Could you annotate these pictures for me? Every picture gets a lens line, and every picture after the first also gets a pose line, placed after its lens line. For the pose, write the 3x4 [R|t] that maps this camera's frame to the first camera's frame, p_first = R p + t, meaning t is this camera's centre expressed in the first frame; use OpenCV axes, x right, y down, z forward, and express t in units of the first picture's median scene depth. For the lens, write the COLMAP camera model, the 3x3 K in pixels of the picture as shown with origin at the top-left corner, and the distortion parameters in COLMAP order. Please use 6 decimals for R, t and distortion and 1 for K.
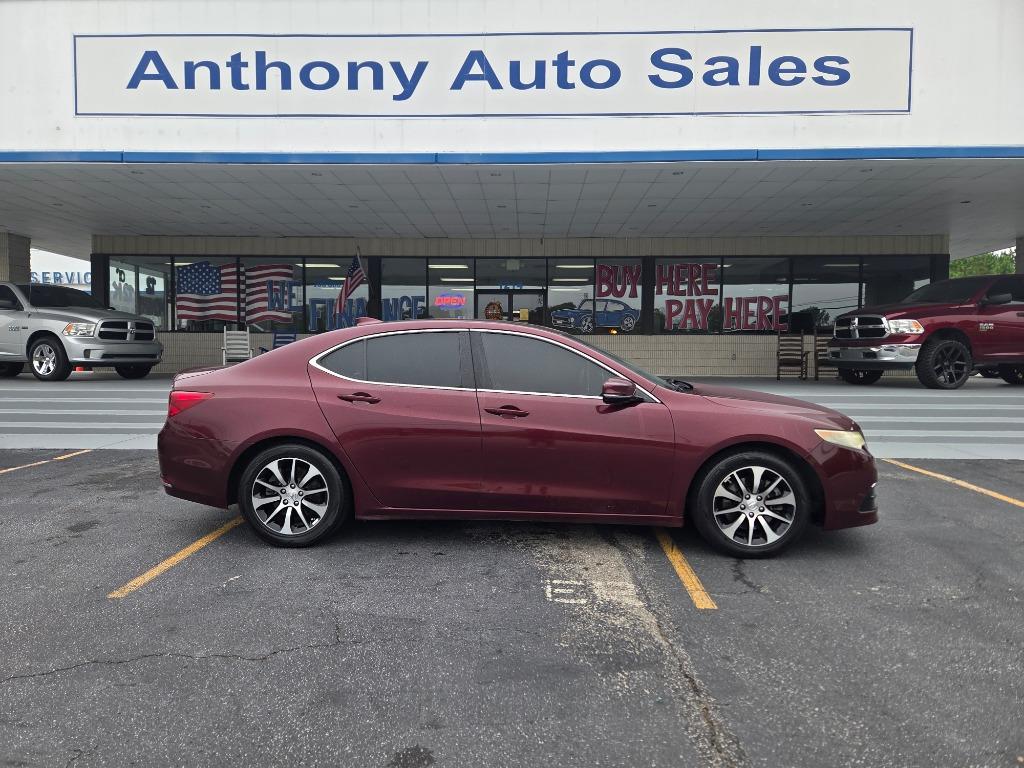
lens RADIAL K [[688.4, 0, 508.5], [0, 688.4, 399.5], [0, 0, 1]] dist [0.030687, -0.000756]
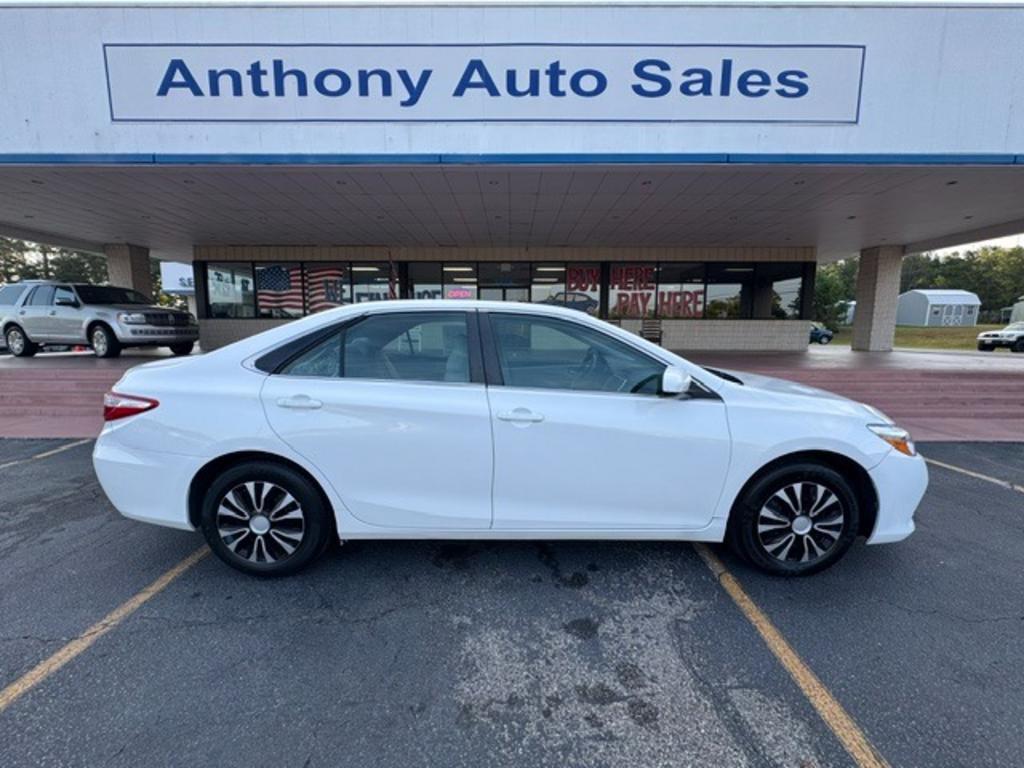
lens RADIAL K [[408.8, 0, 512.7], [0, 408.8, 383.2], [0, 0, 1]] dist [-0.000679, -0.000074]
pose [[0.999462, -0.008180, 0.031756, -0.012899], [0.006151, 0.997963, 0.063495, -0.033064], [-0.032210, -0.063265, 0.997477, 0.318027]]
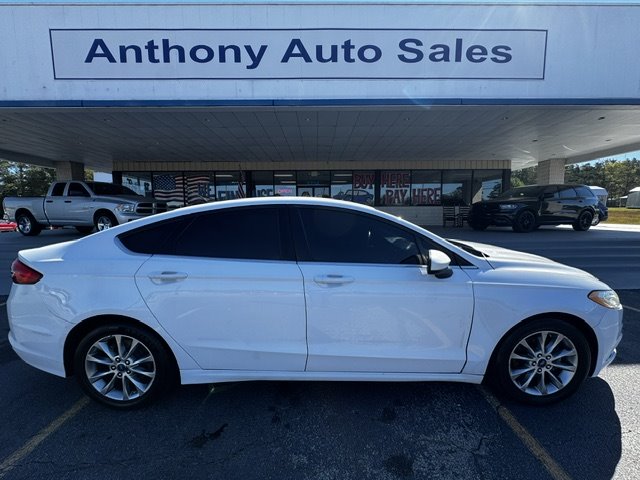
lens RADIAL K [[255.8, 0, 320.5], [0, 255.8, 239.3], [0, 0, 1]] dist [-0.000951, 0.000002]
pose [[0.998857, -0.017849, 0.044349, -0.023253], [0.016241, 0.999207, 0.036352, -0.040098], [-0.044963, -0.035590, 0.998354, 0.359194]]
